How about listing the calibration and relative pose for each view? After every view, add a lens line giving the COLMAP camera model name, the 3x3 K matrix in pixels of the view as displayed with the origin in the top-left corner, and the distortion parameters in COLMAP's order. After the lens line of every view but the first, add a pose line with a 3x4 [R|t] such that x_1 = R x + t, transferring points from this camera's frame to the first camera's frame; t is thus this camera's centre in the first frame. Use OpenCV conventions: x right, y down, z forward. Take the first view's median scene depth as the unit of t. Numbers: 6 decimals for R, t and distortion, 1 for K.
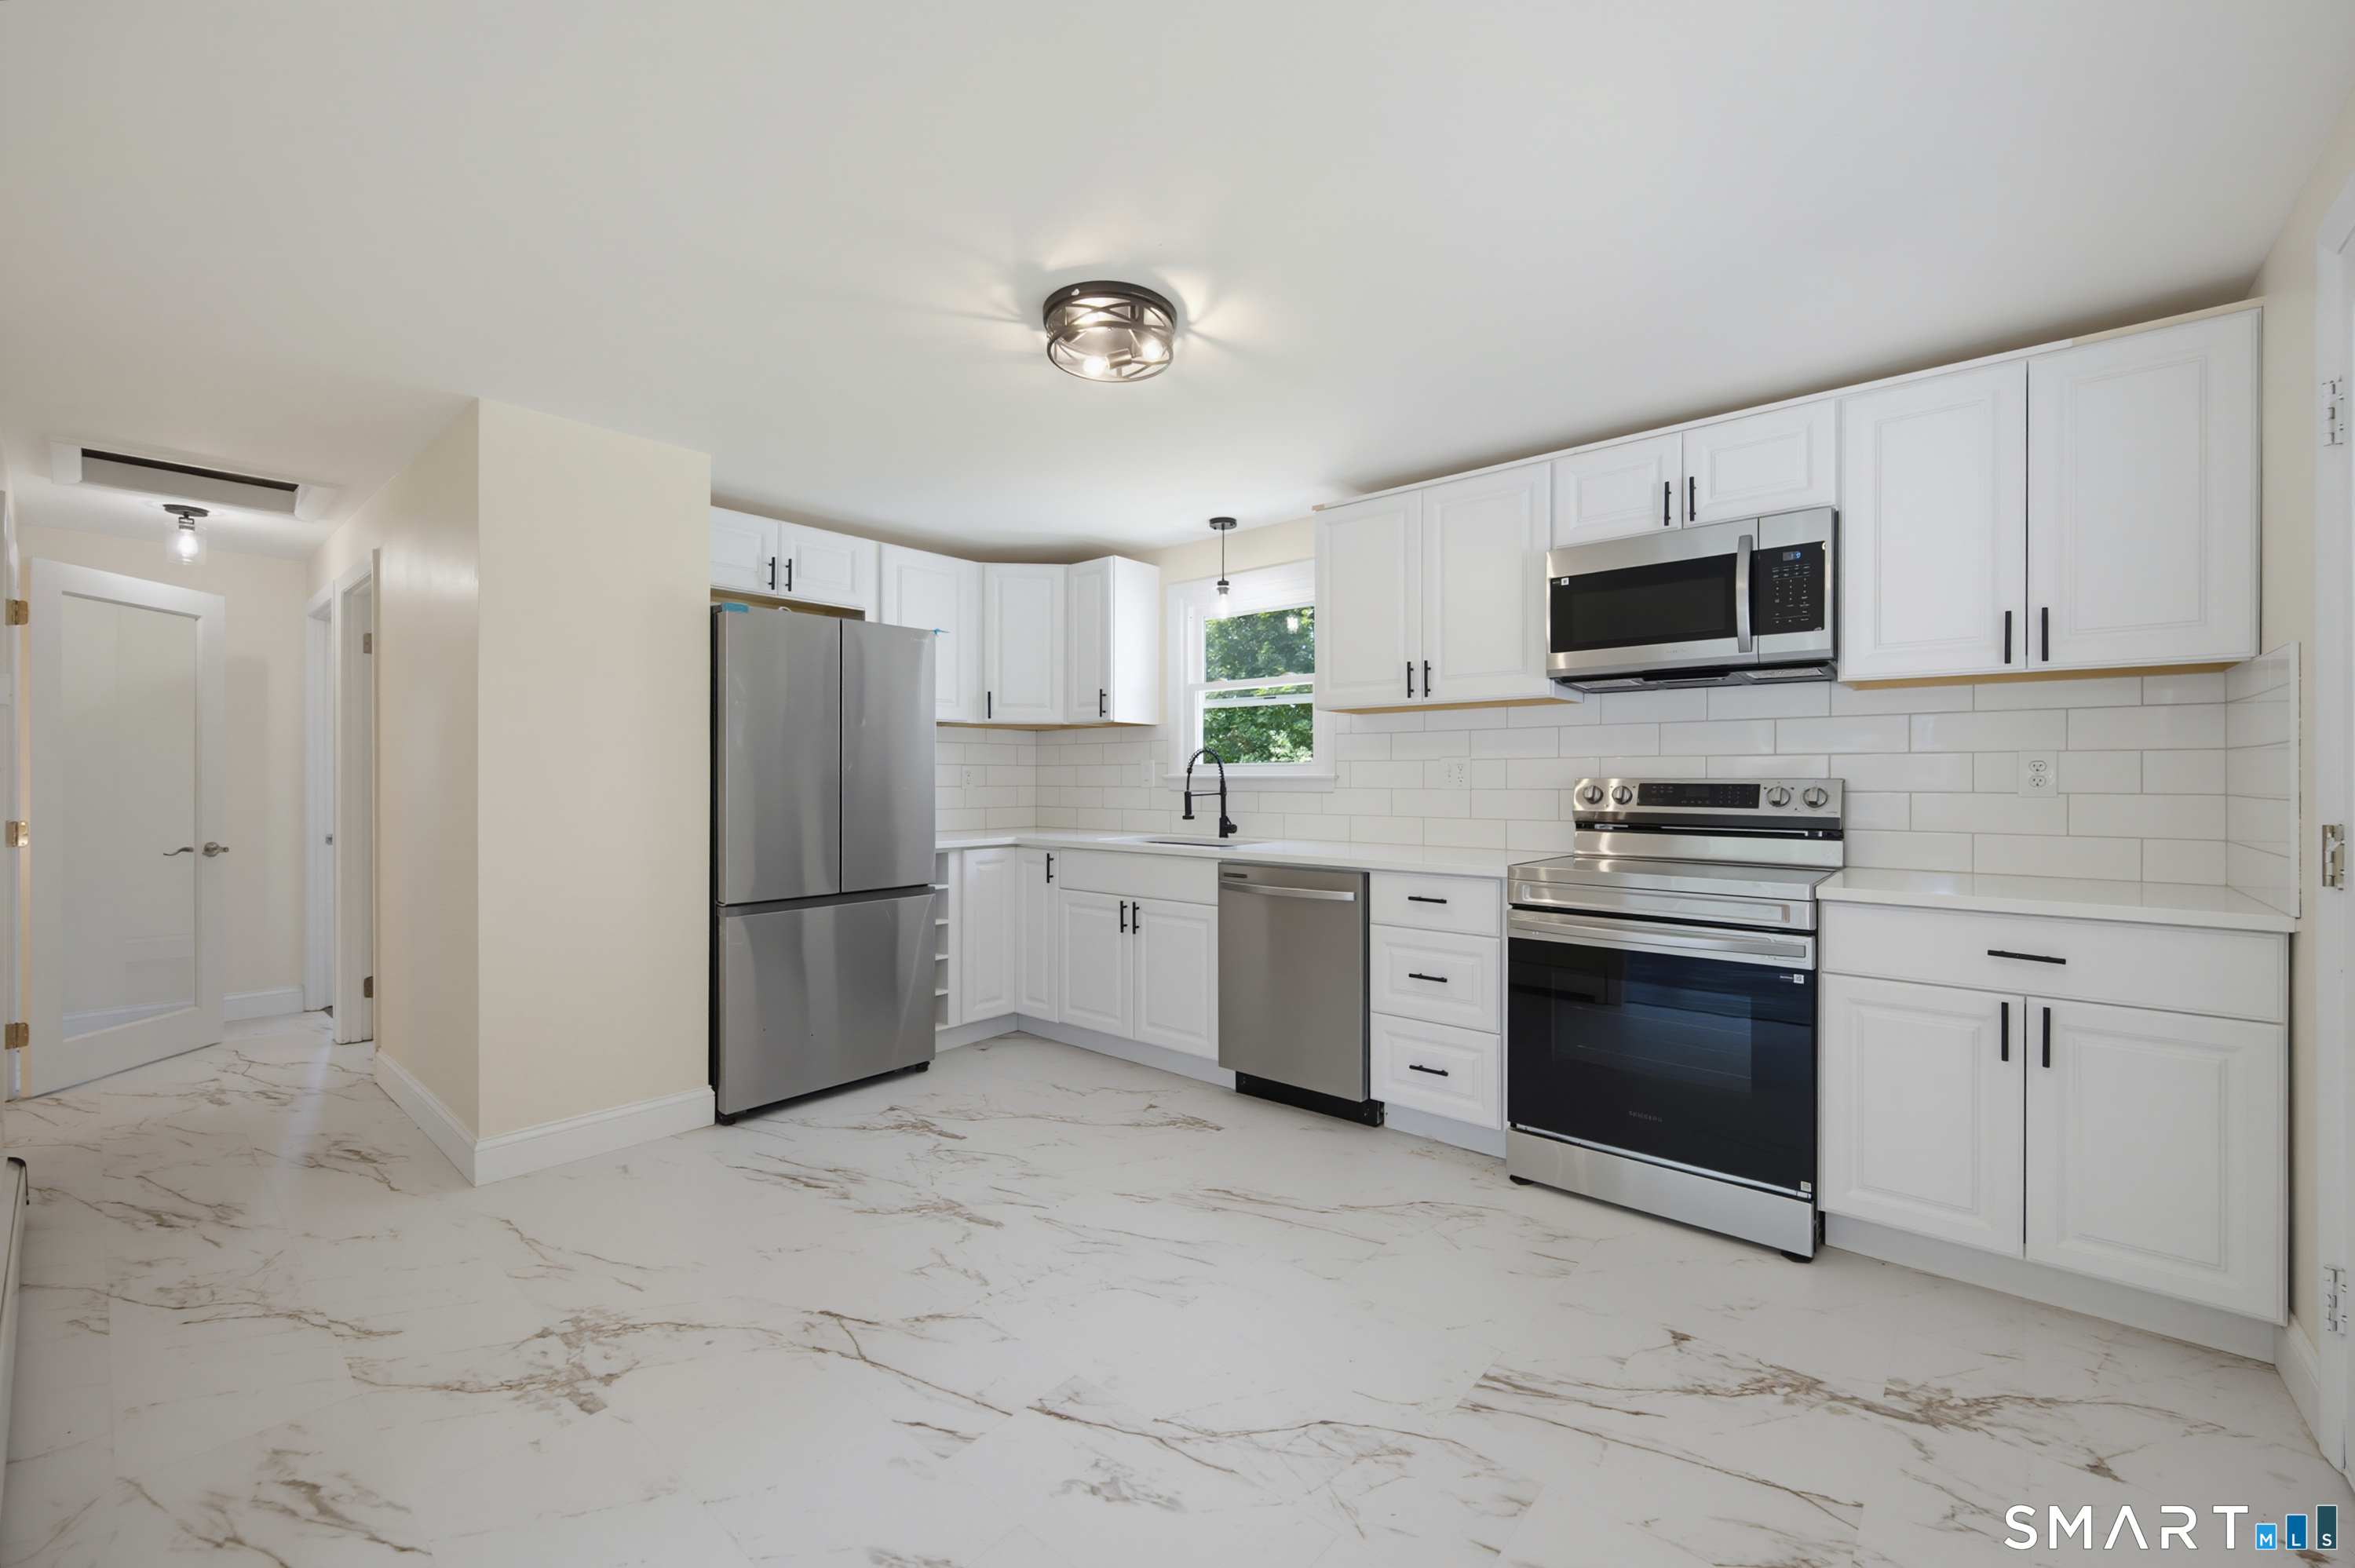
lens RADIAL K [[948.3, 0, 1187.2], [0, 948.3, 775.5], [0, 0, 1]] dist [-0.000579, -0.000032]
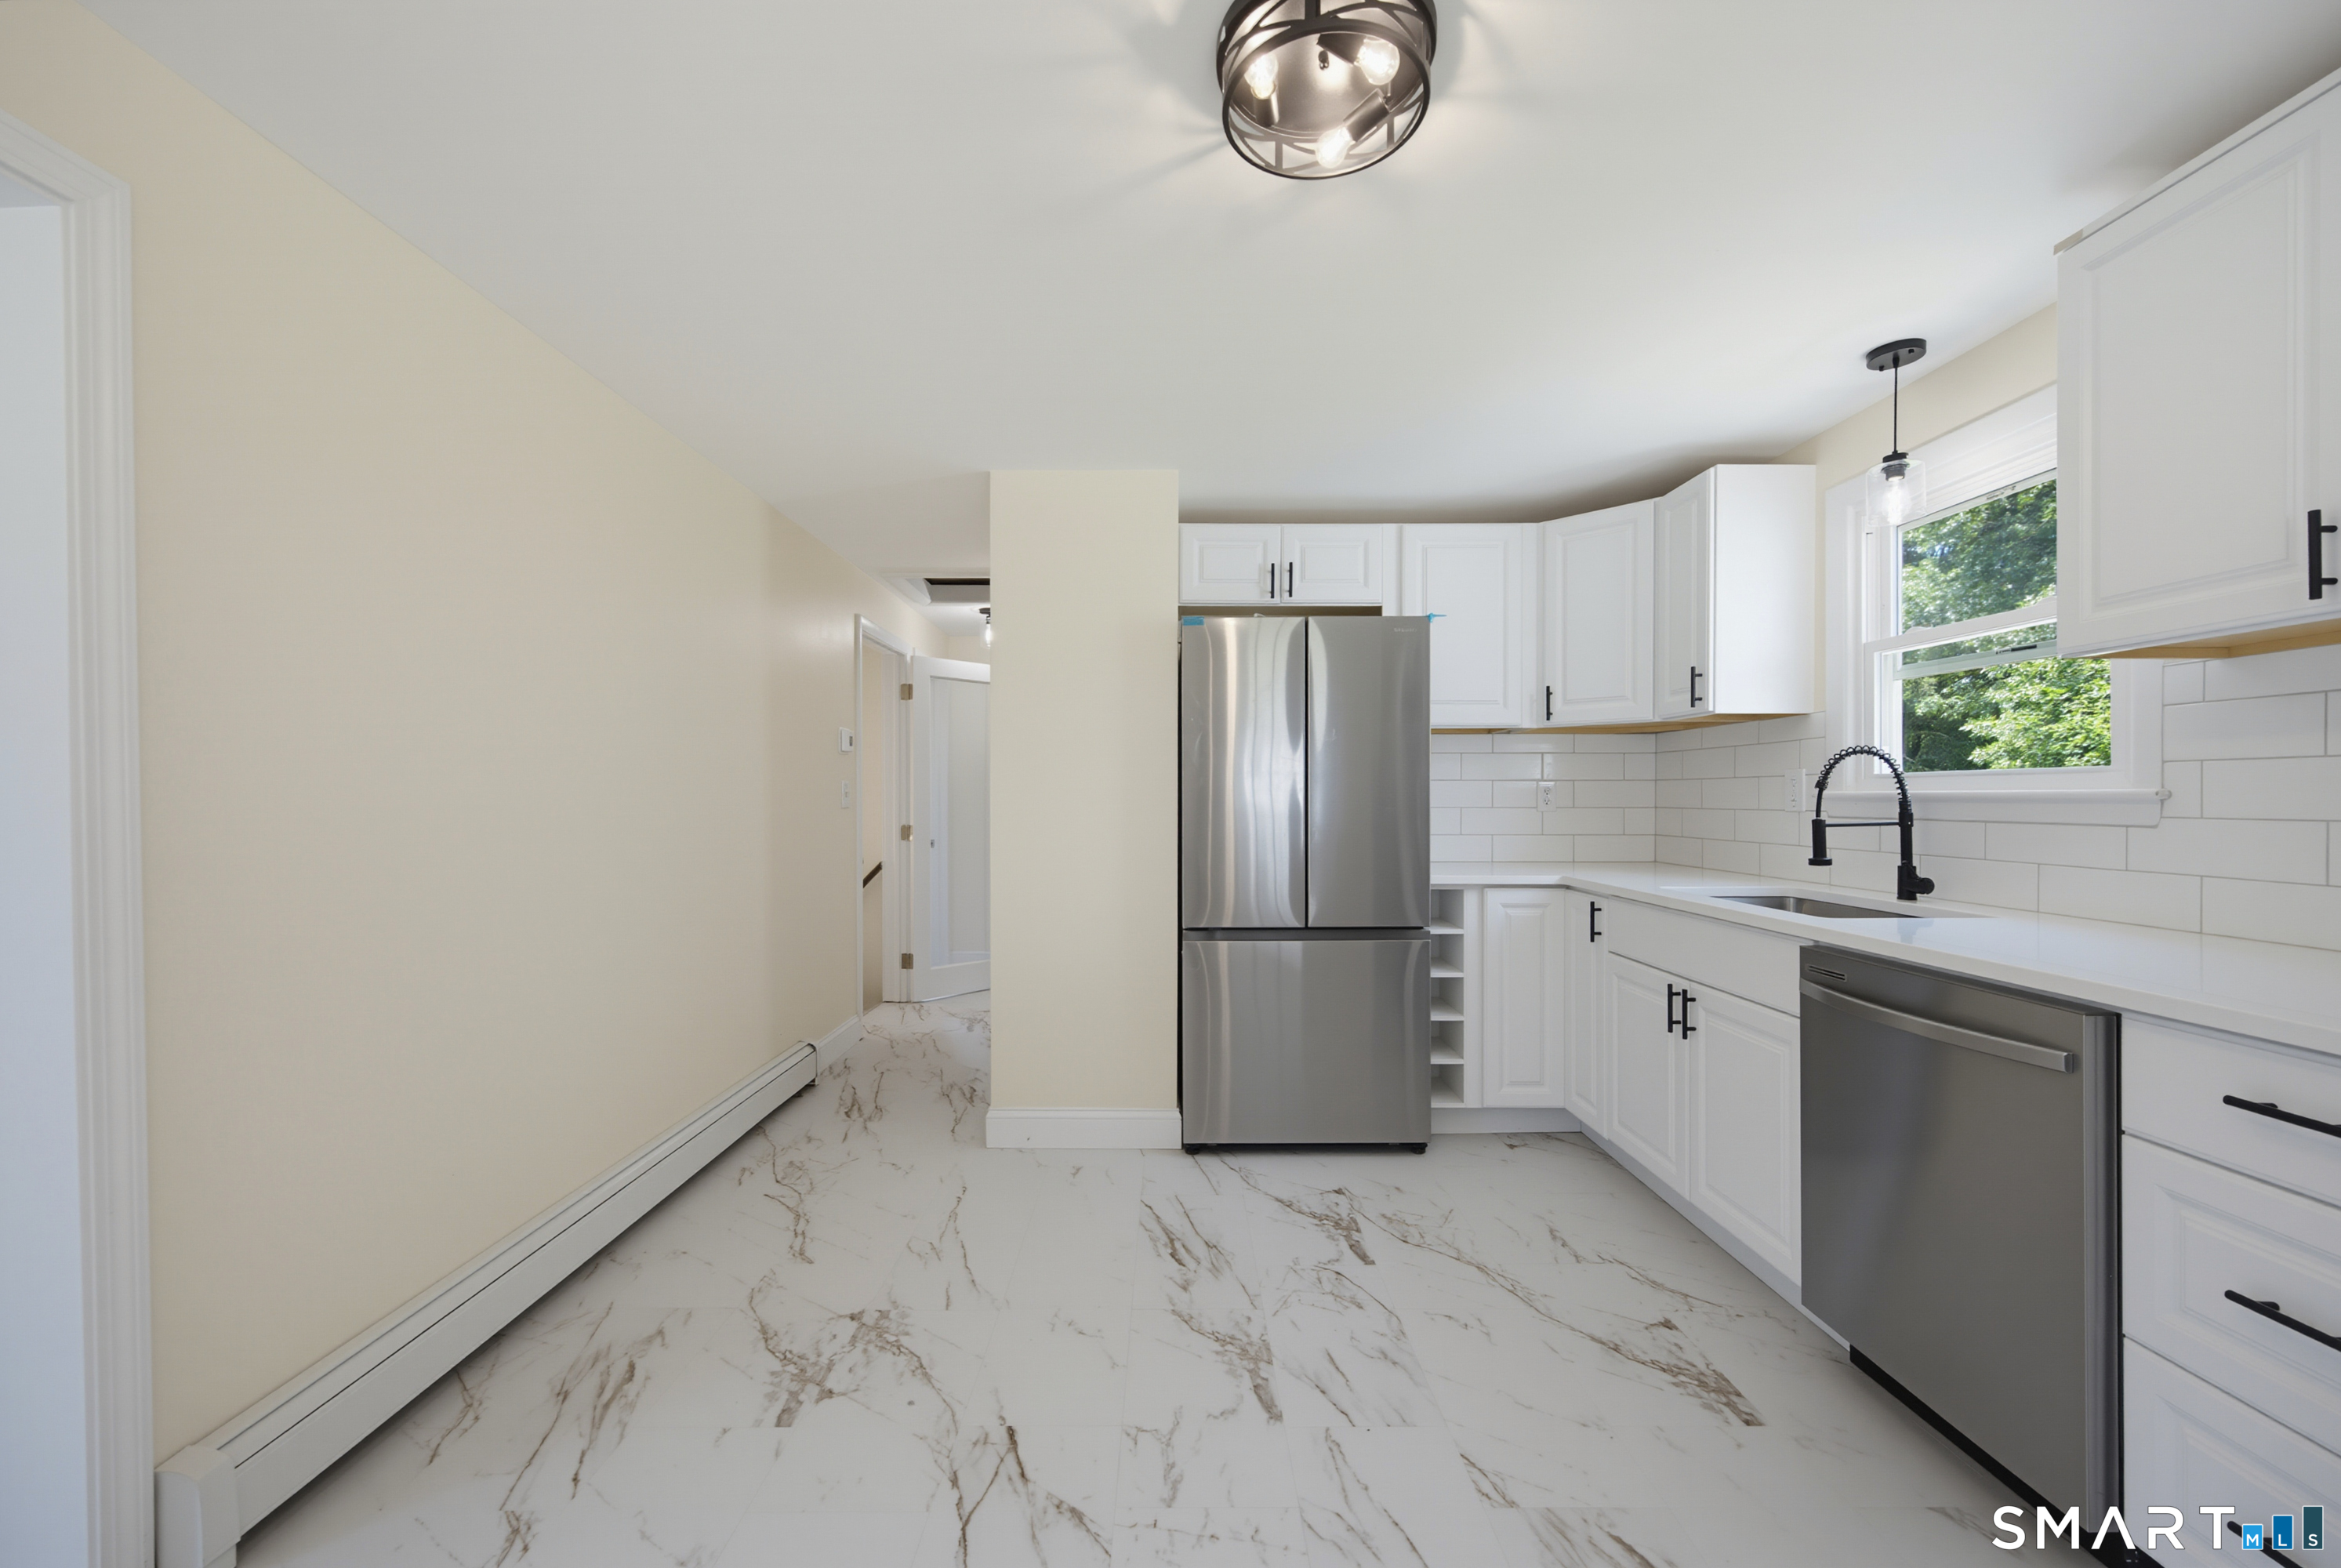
lens RADIAL K [[914.8, 0, 1161.2], [0, 914.8, 797.9], [0, 0, 1]] dist [0.002279, -0.000396]
pose [[0.653014, 0.000237, -0.757346, 0.236807], [0.003562, 0.999988, 0.003384, -0.000345], [0.757337, -0.004908, 0.653006, 0.417813]]
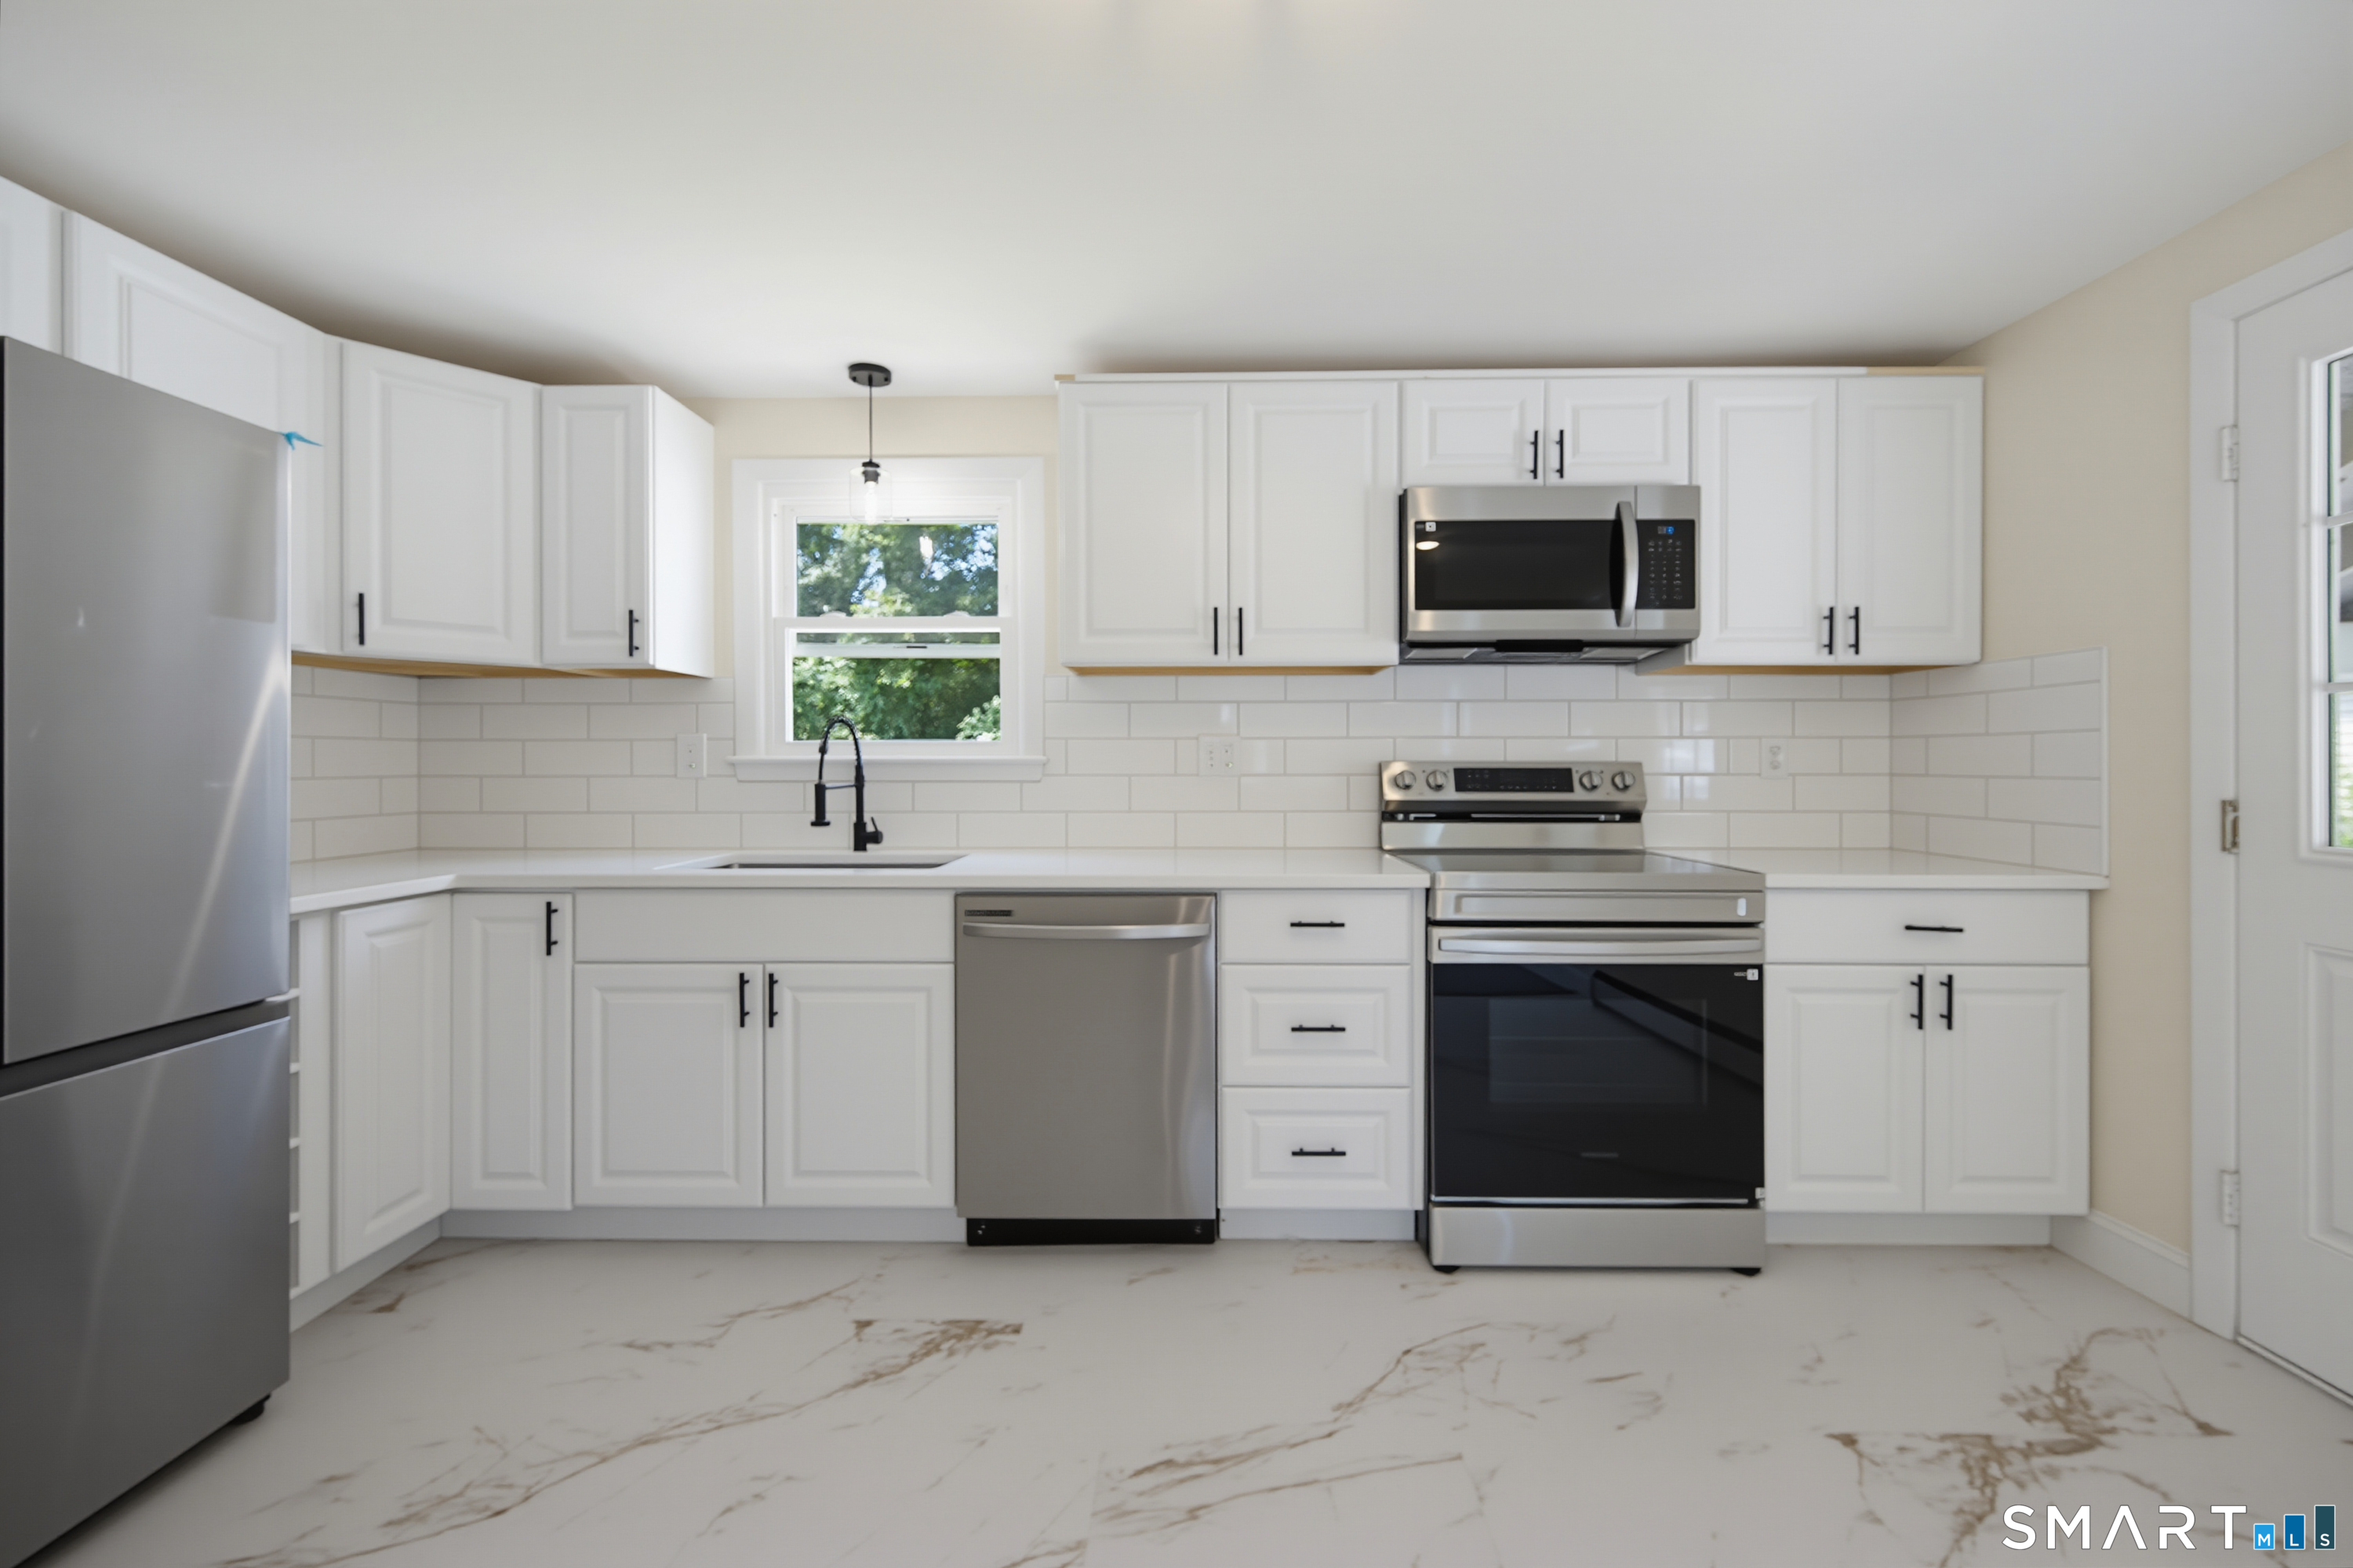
lens RADIAL K [[928.0, 0, 1183.5], [0, 928.0, 764.7], [0, 0, 1]] dist [0.001591, -0.000003]
pose [[0.766309, -0.001986, 0.642469, -0.296006], [-0.001049, 0.999990, 0.004342, 0.002361], [-0.642472, -0.004001, 0.766299, 0.511537]]
